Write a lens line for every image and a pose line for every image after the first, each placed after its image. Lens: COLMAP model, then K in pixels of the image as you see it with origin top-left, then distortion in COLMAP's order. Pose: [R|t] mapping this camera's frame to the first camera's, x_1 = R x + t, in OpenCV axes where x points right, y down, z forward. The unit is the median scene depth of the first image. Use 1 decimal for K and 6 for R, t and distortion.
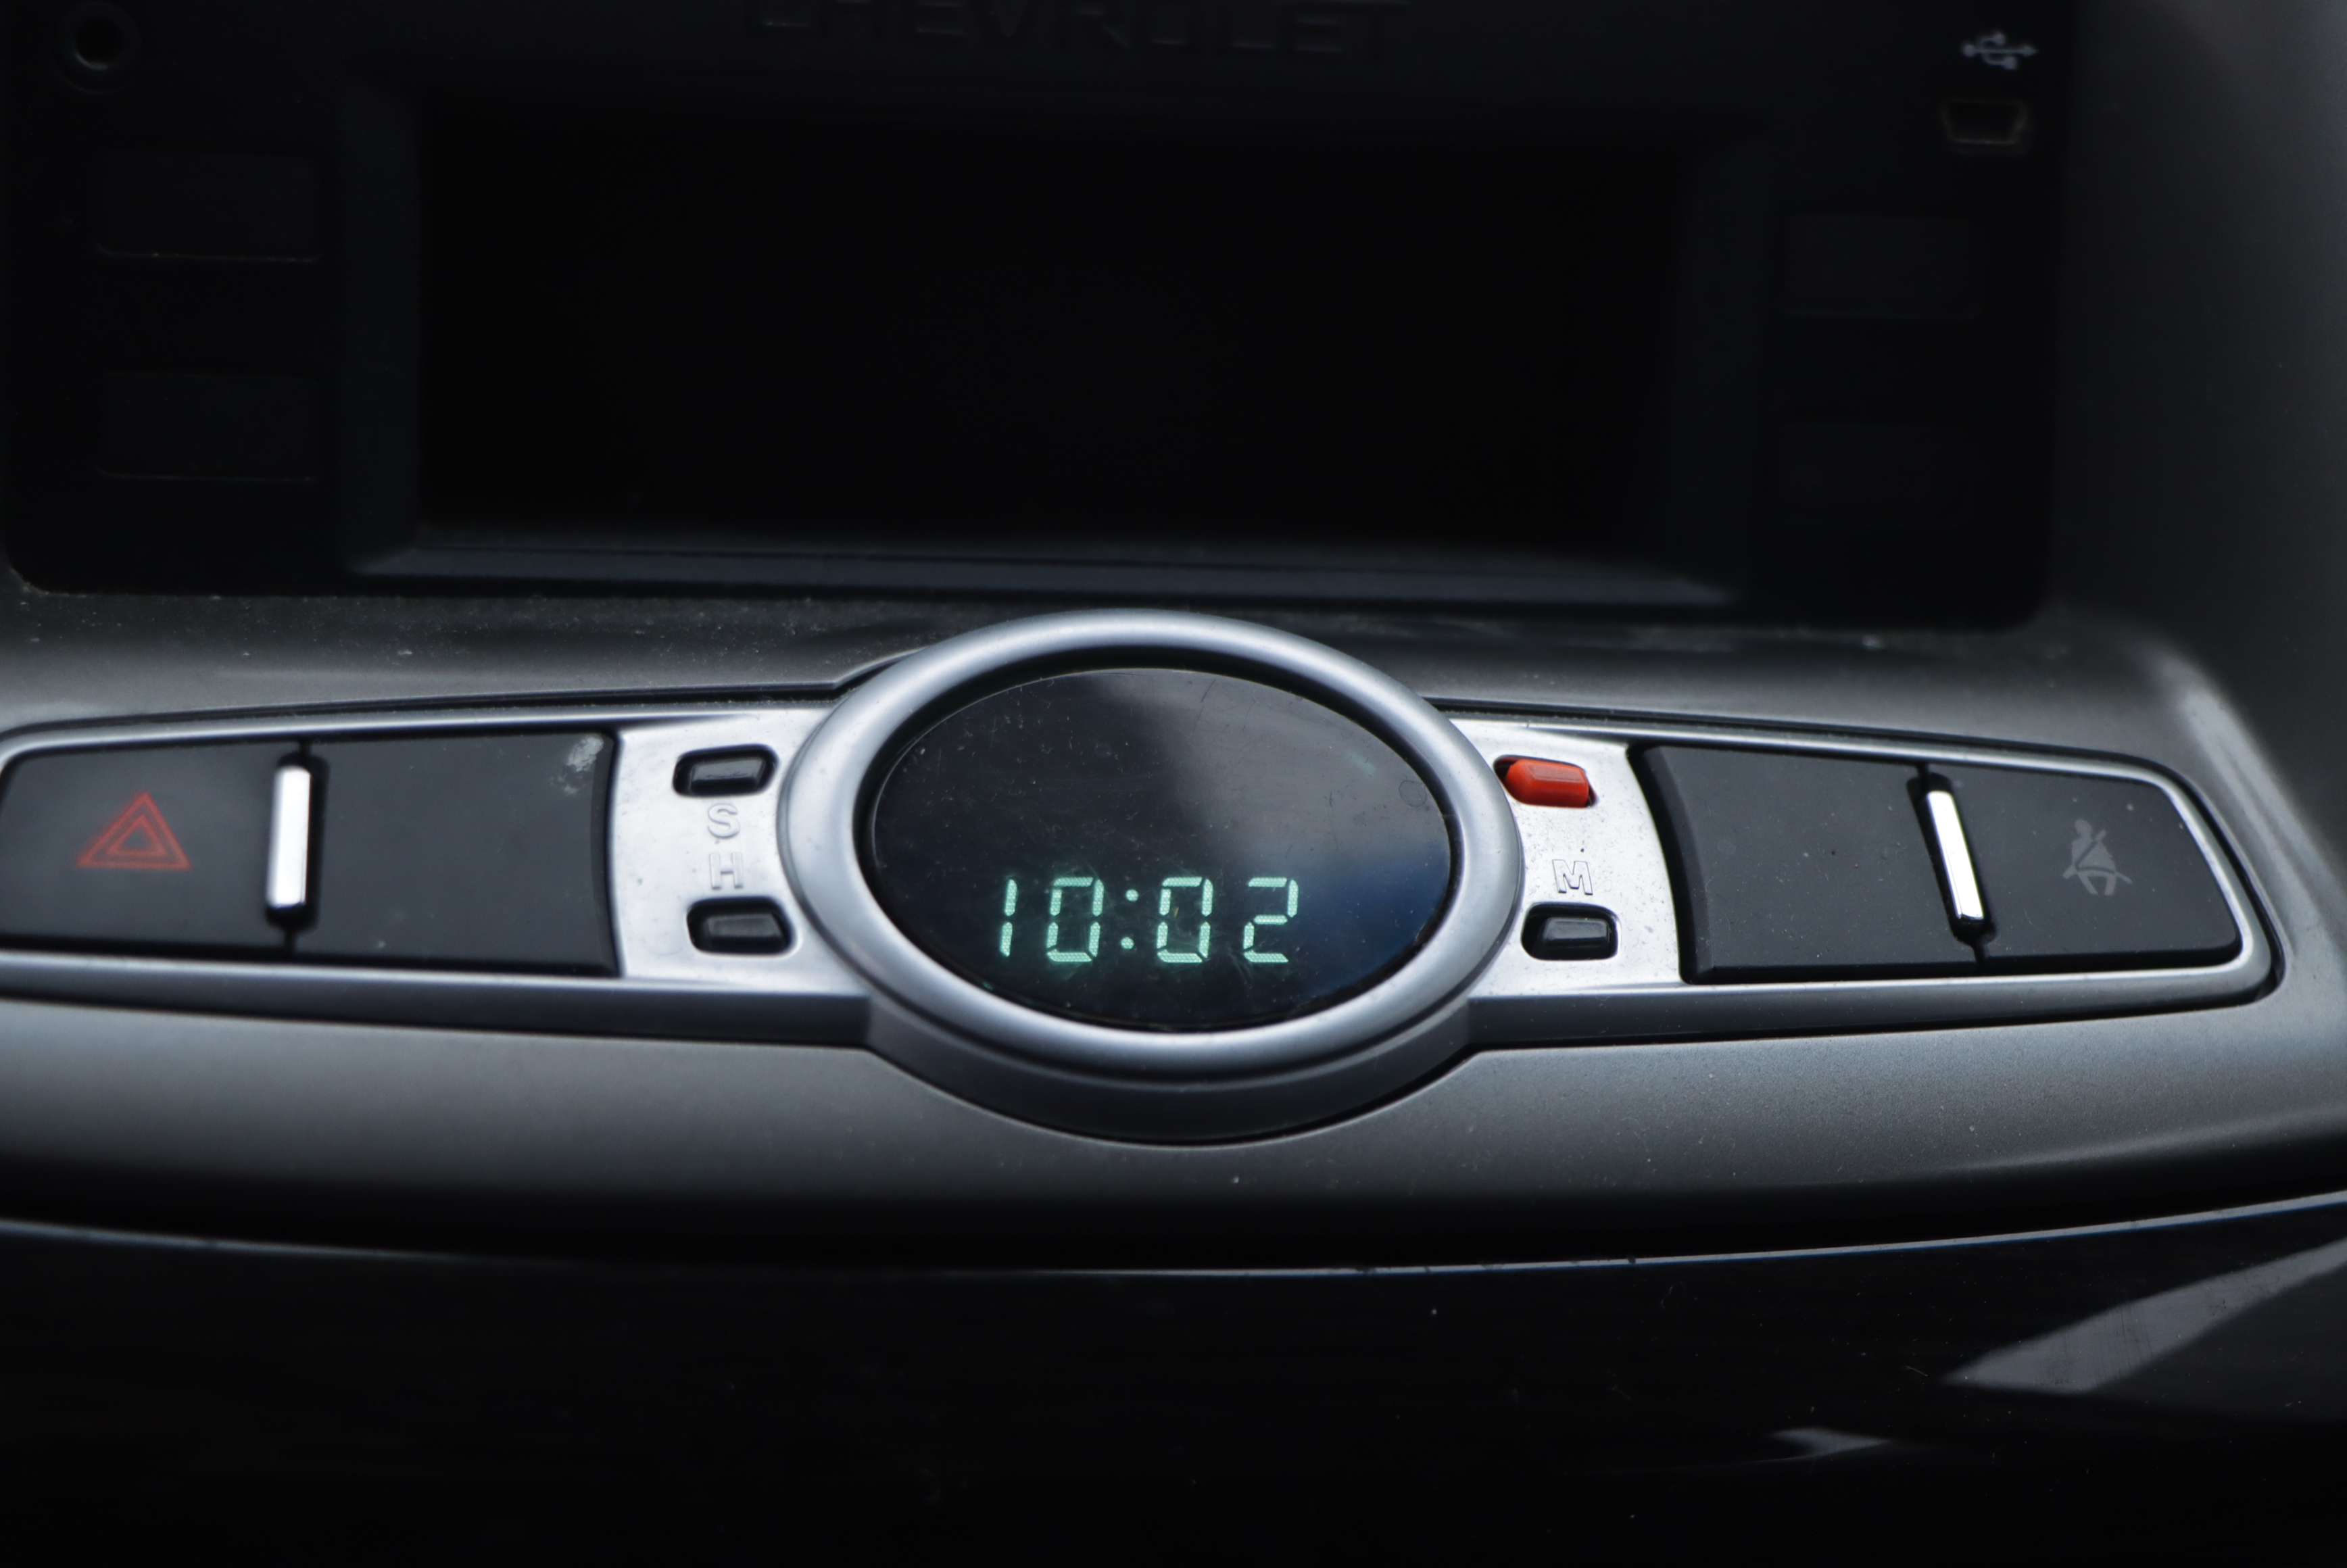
lens RADIAL K [[5598.9, 0, 1249.5], [0, 5598.9, 859.2], [0, 0, 1]] dist [0.067553, 0.000000]
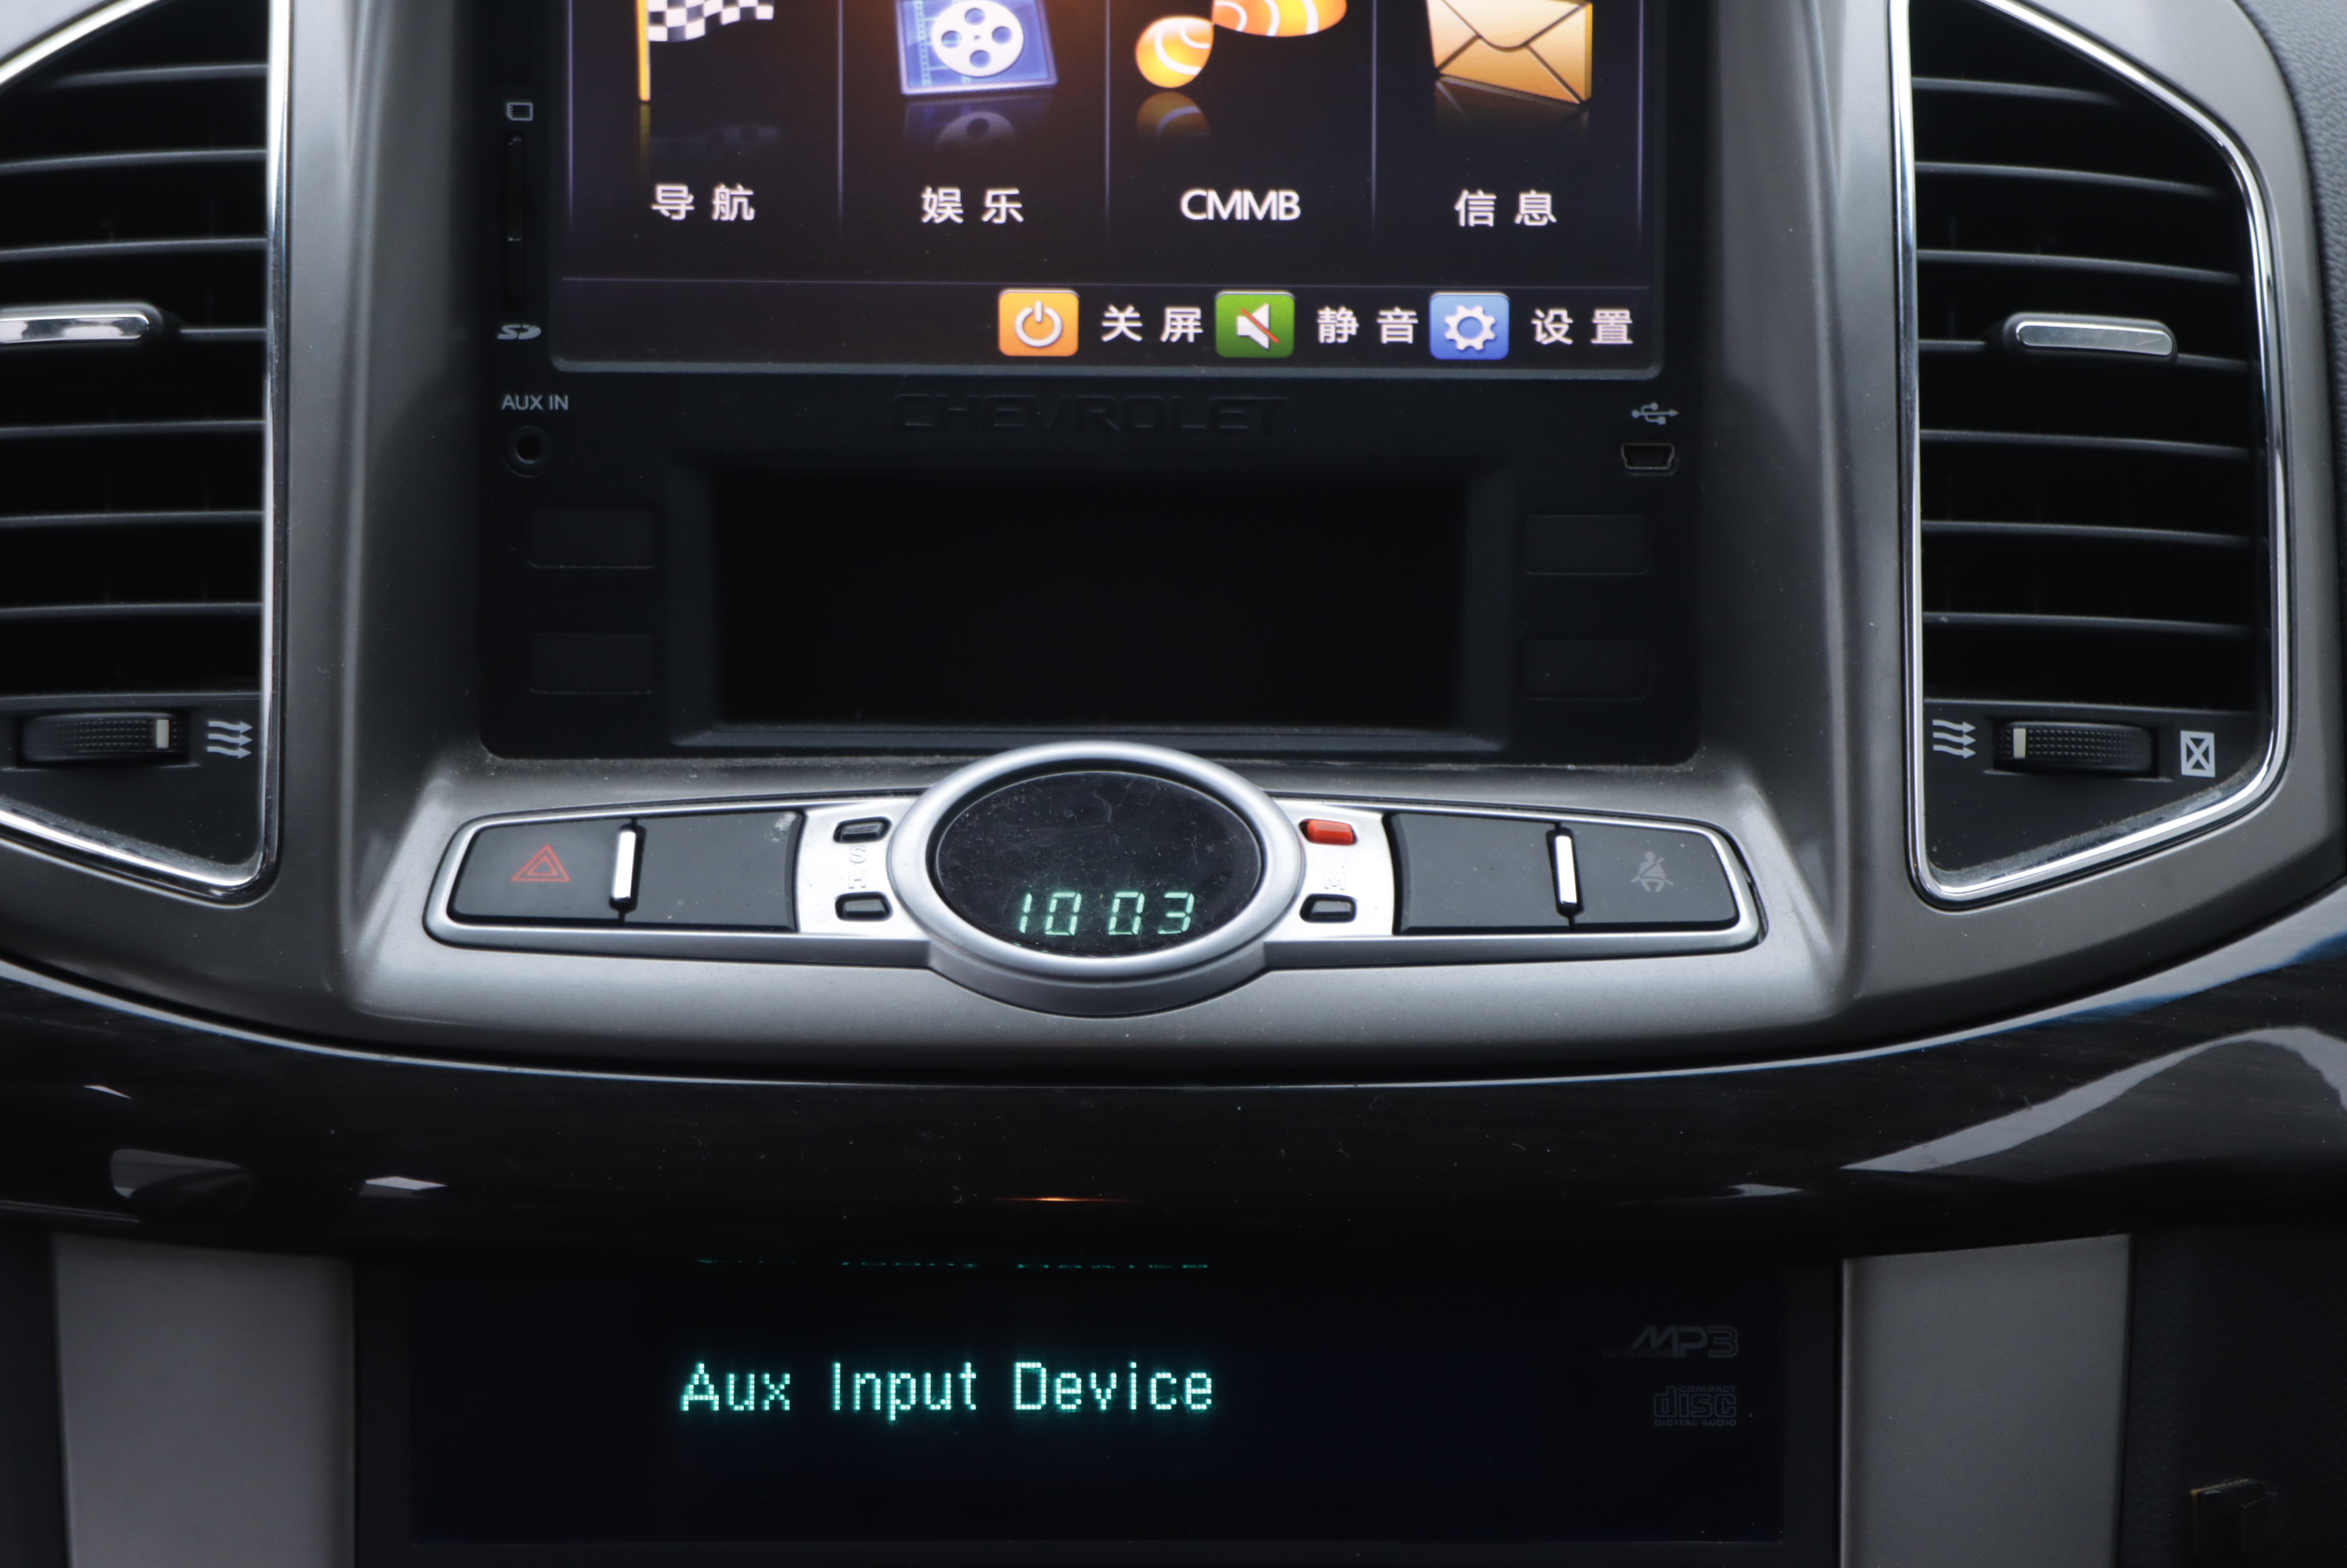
lens RADIAL K [[8283.3, 0, 1196.3], [0, 8283.3, 794.3], [0, 0, 1]] dist [0.596995, 0.000000]
pose [[0.988575, -0.029429, -0.147826, 0.407770], [0.014048, 0.994475, -0.104032, 0.251404], [0.150071, 0.100766, 0.983527, -1.617342]]
